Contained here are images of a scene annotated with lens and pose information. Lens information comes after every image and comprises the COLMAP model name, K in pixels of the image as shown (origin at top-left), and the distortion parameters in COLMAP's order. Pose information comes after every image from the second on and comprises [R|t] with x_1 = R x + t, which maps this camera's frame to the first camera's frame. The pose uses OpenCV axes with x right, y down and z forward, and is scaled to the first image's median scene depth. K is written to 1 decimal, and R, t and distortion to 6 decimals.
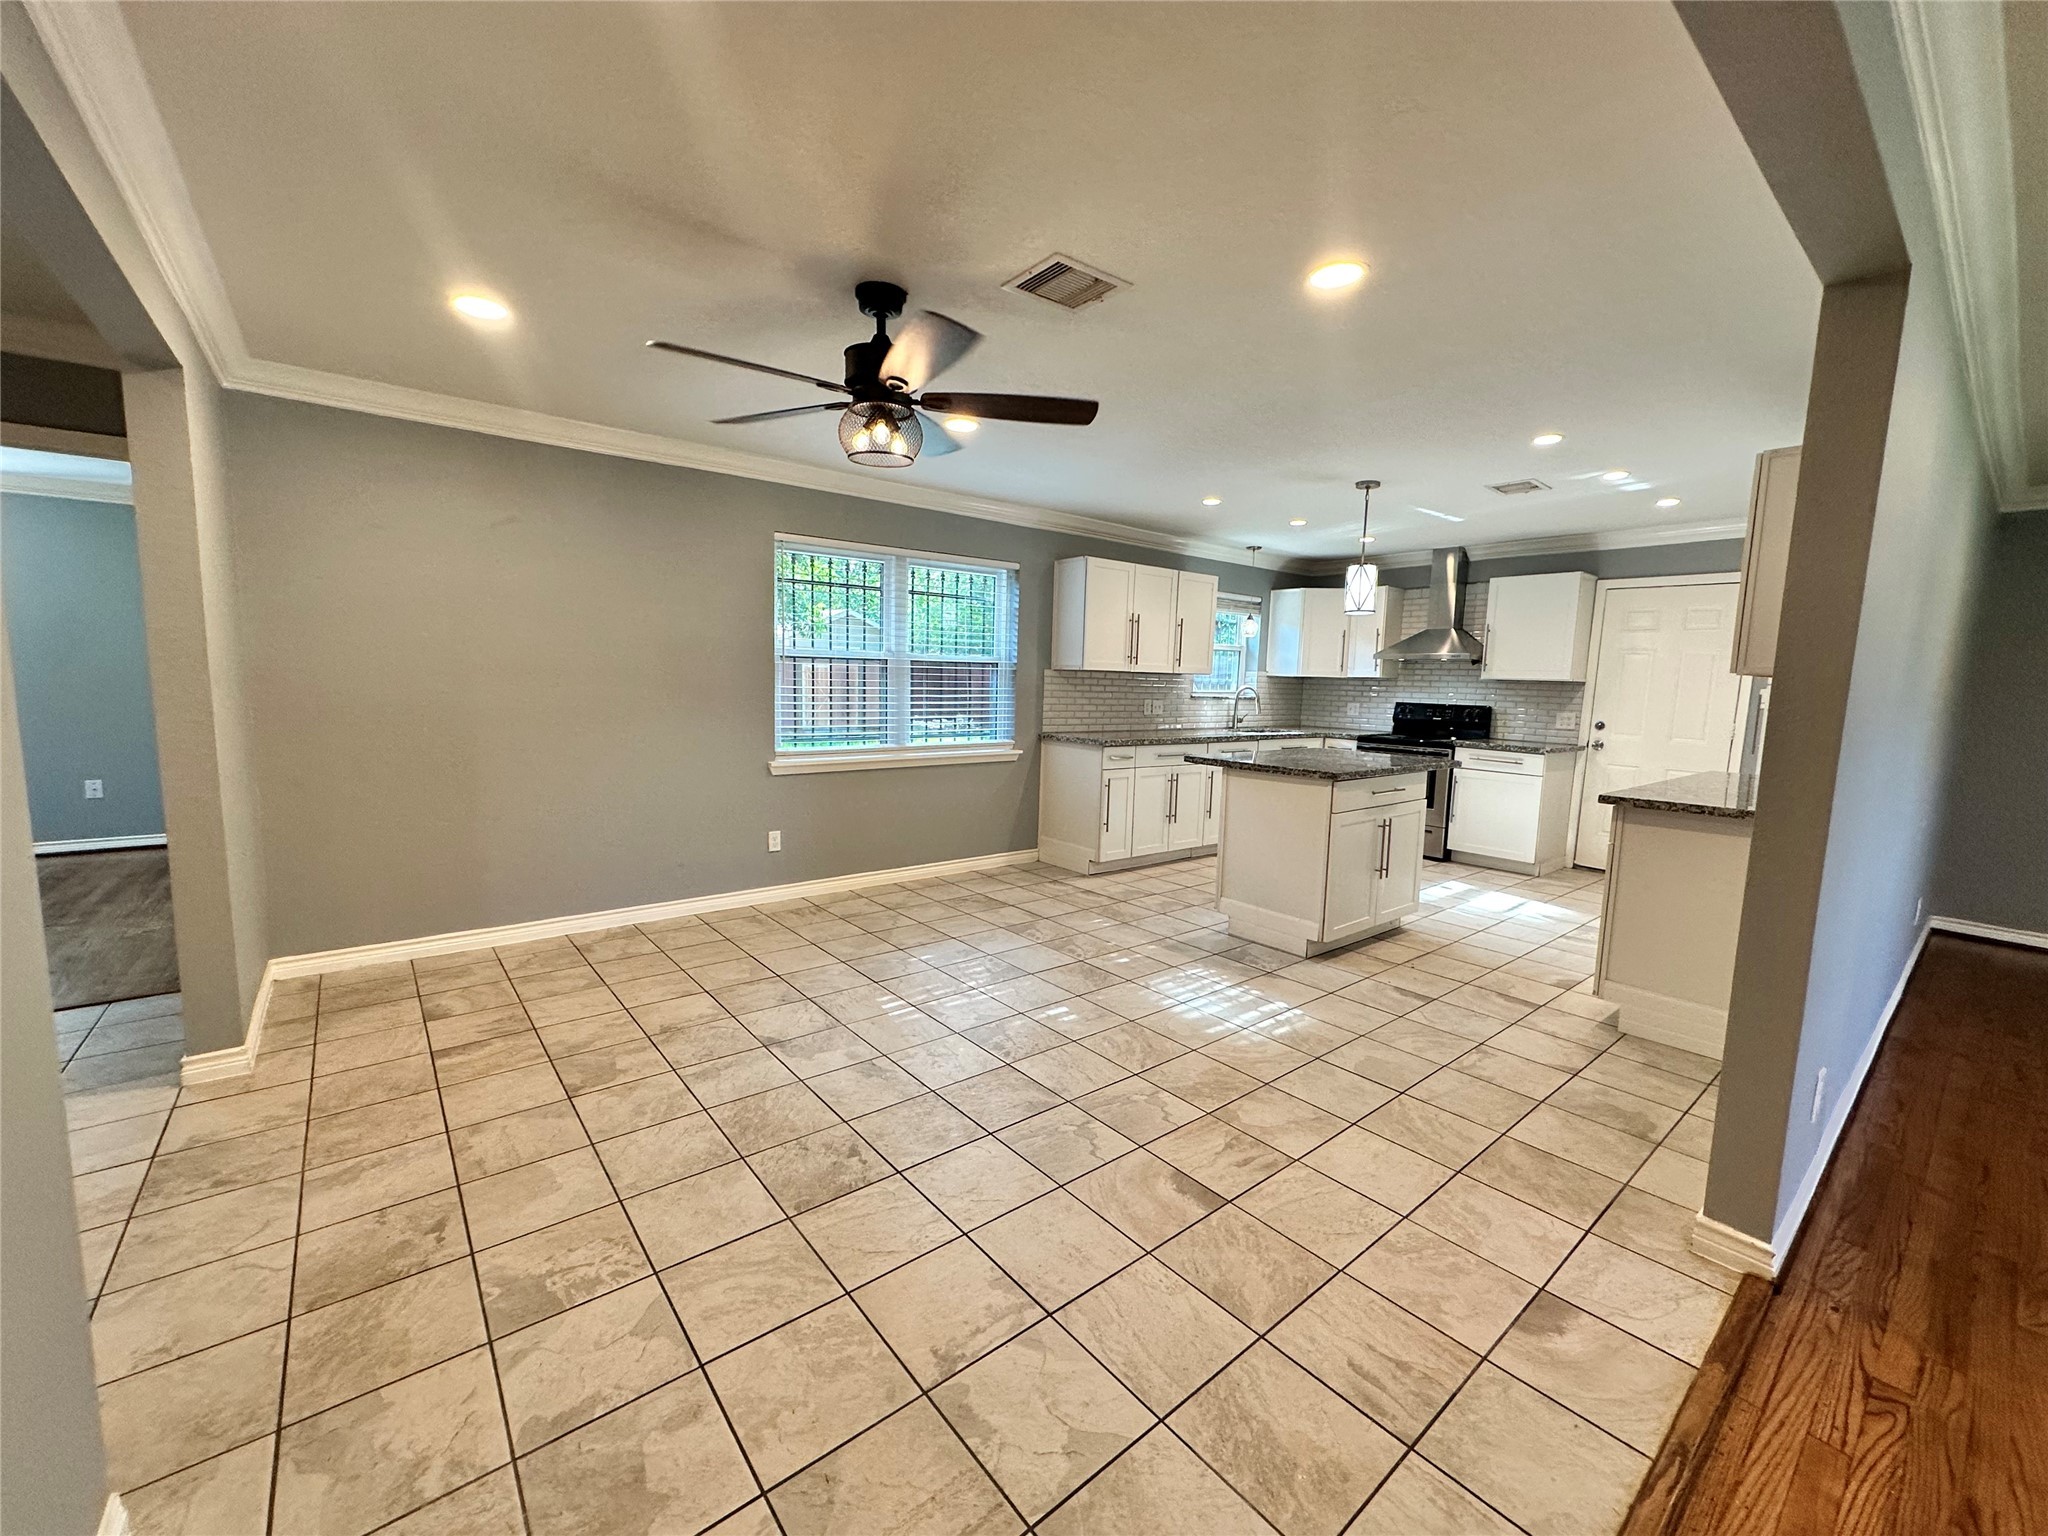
lens RADIAL K [[815.4, 0, 1023.3], [0, 815.4, 763.2], [0, 0, 1]] dist [0.004316, 0.000137]
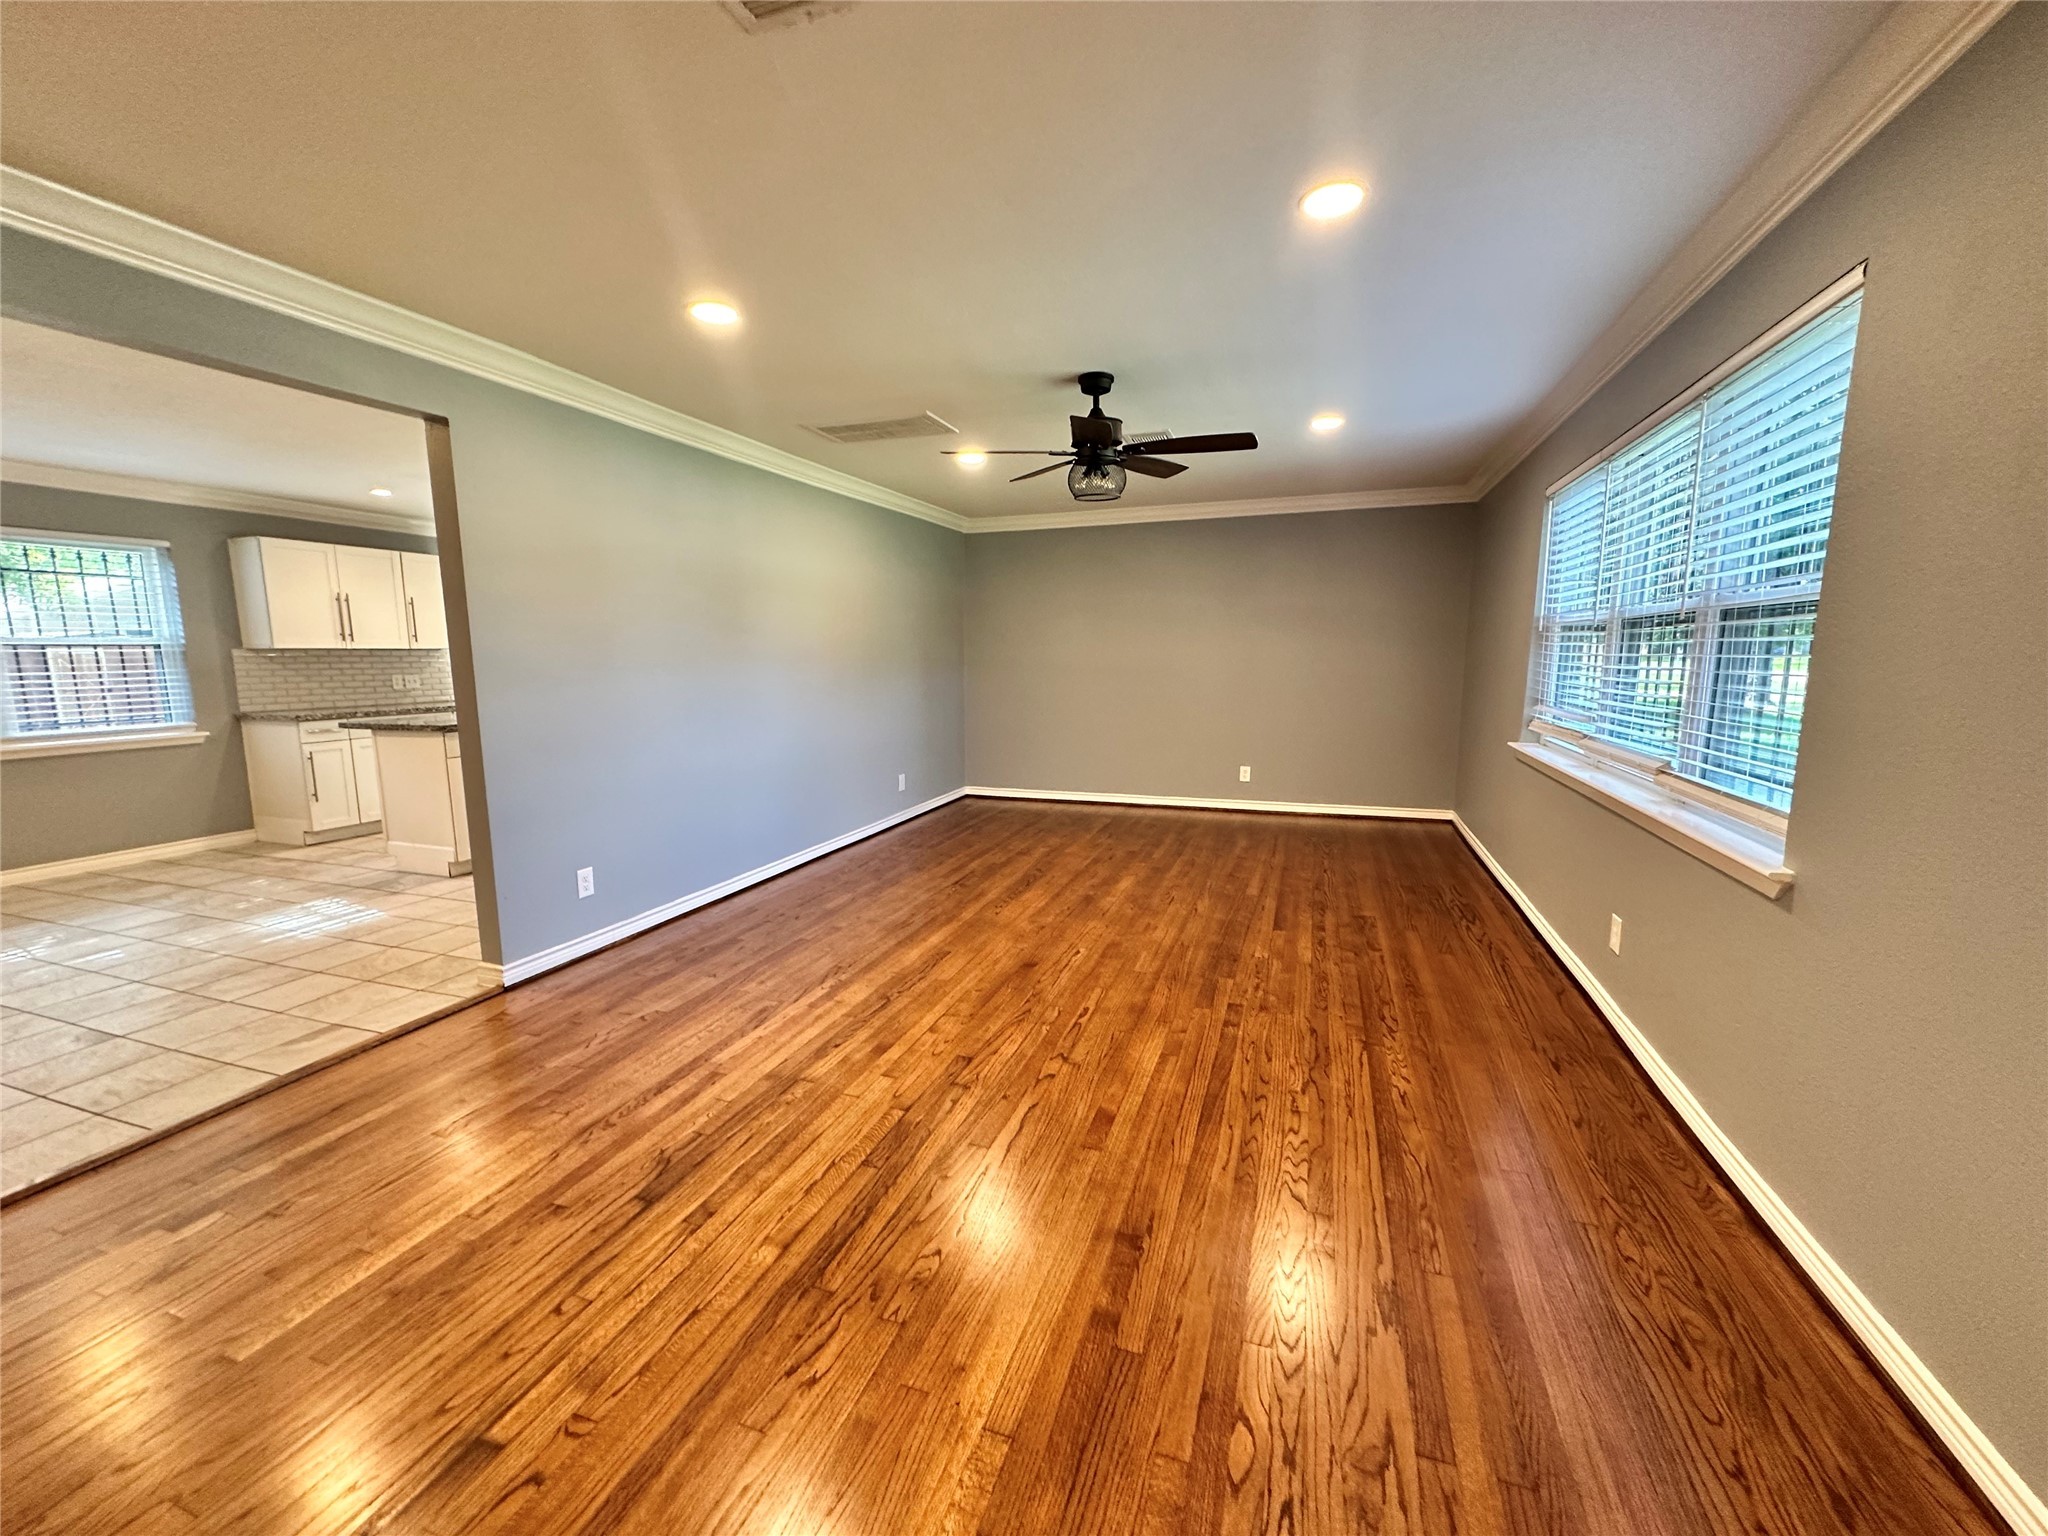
lens RADIAL K [[815.4, 0, 1023.3], [0, 815.4, 763.2], [0, 0, 1]] dist [0.004316, 0.000137]
pose [[0.854480, -0.108102, 0.508112, 0.540040], [0.087794, 0.994090, 0.063853, 0.072465], [-0.512011, -0.009952, 0.858921, -0.580000]]
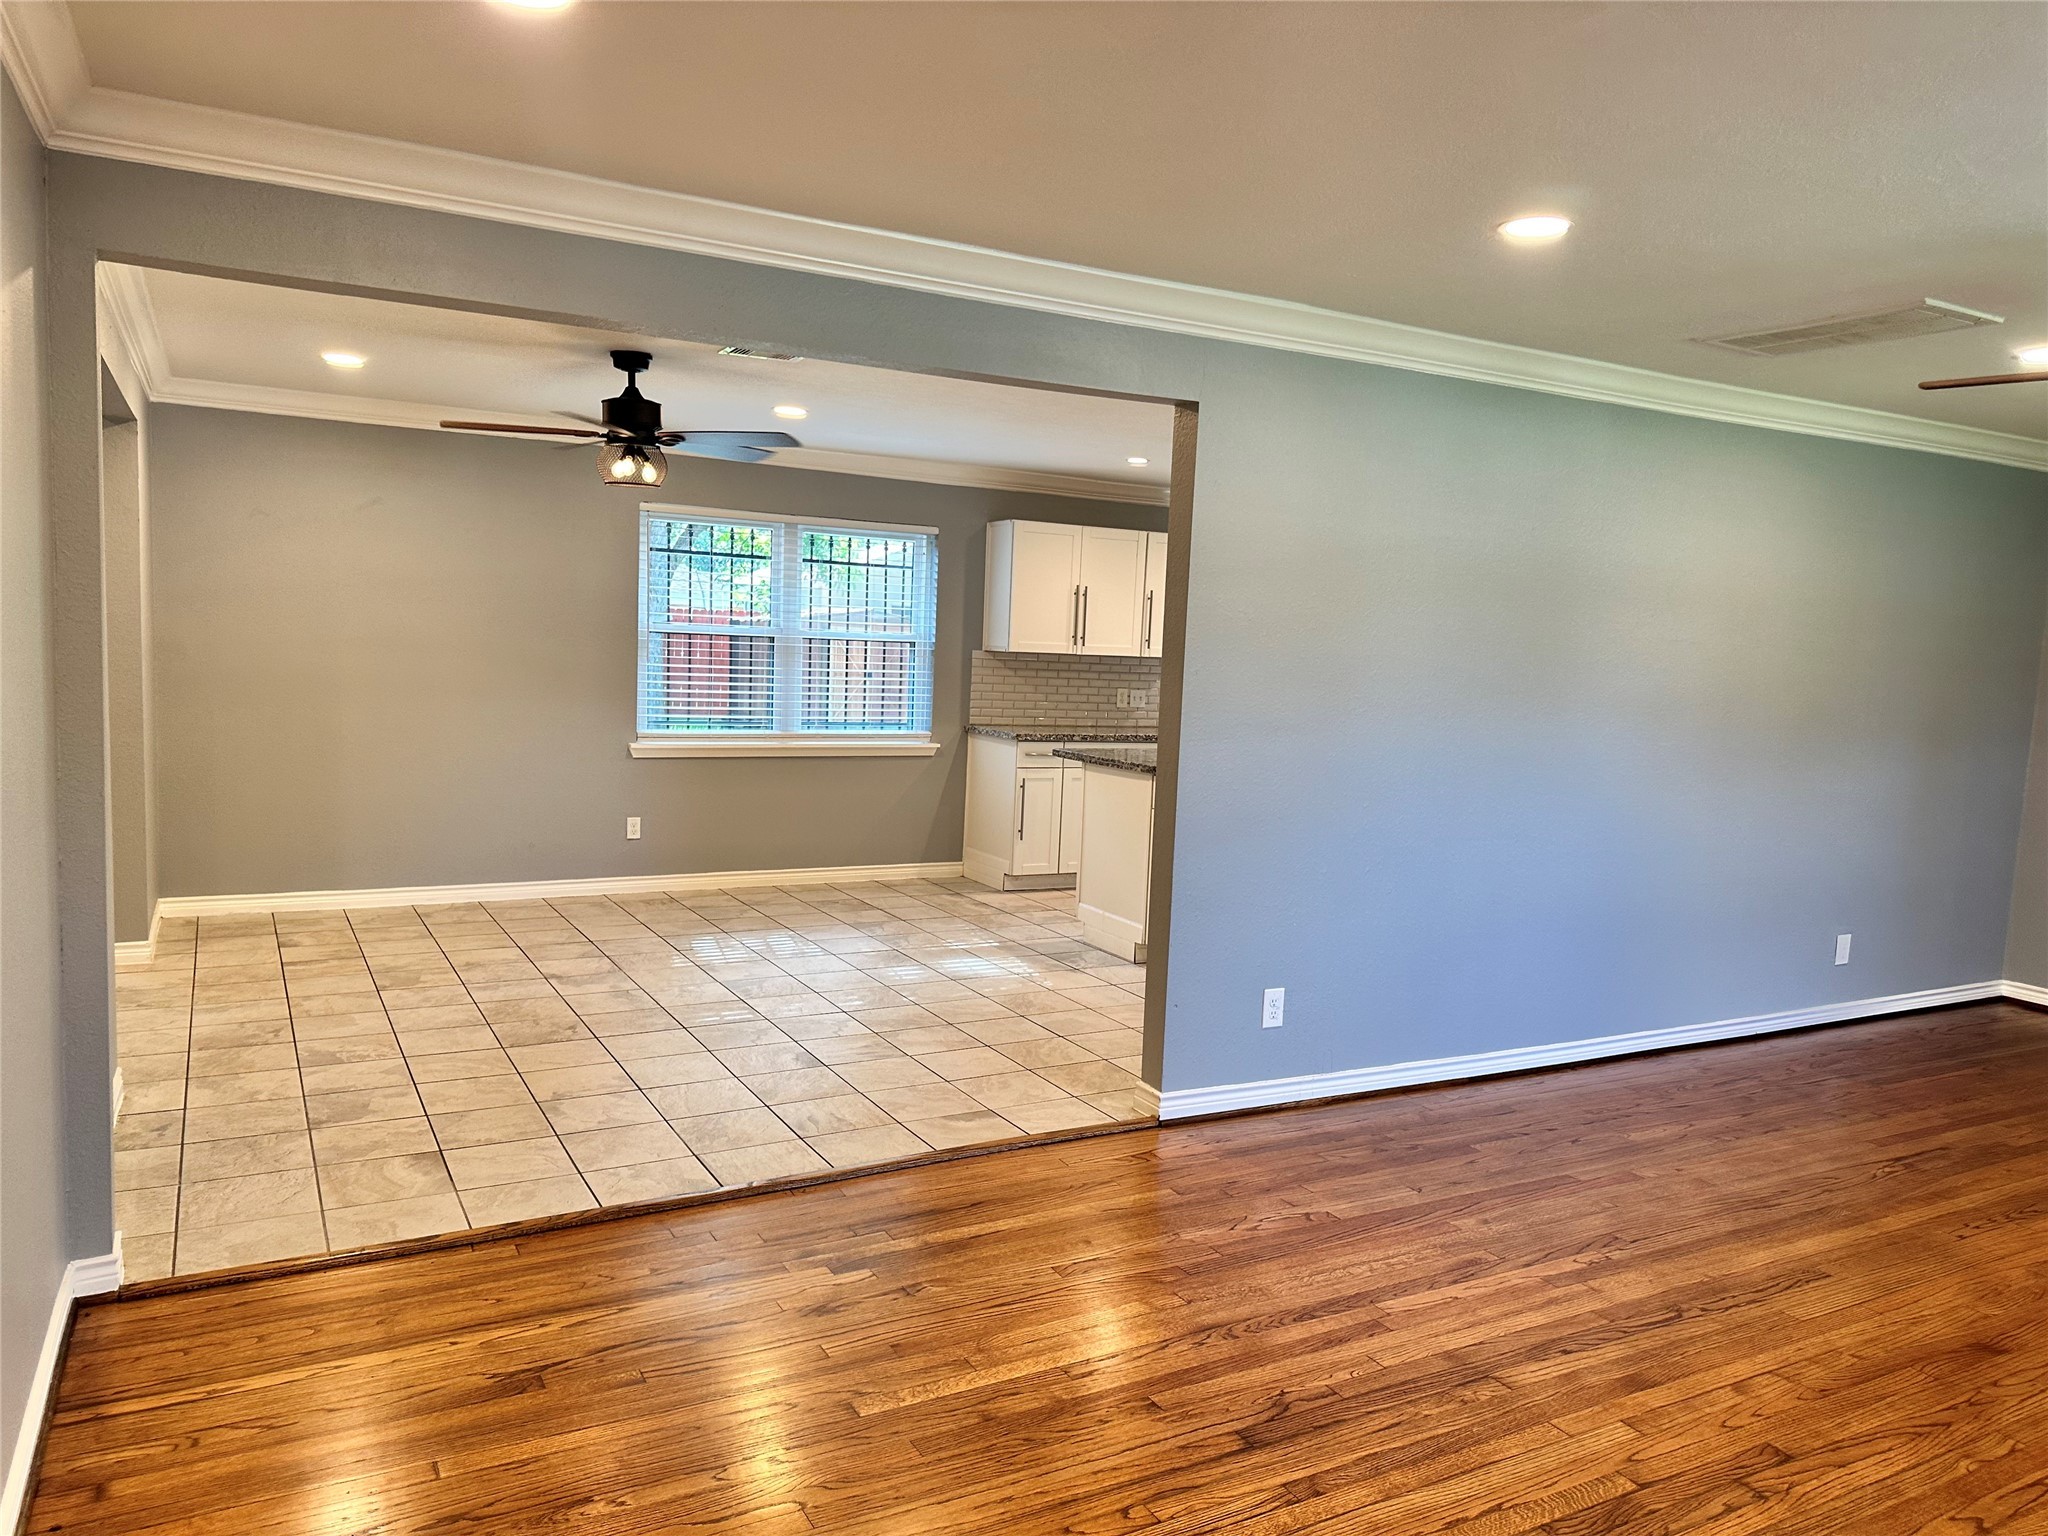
lens RADIAL K [[1423.1, 0, 1069.8], [0, 1423.1, 771.4], [0, 0, 1]] dist [0.078002, -0.124045]
pose [[0.987801, 0.031598, -0.152479, 0.585046], [-0.034248, 0.999304, -0.014780, 0.049204], [0.151906, 0.019822, 0.988196, -0.735109]]
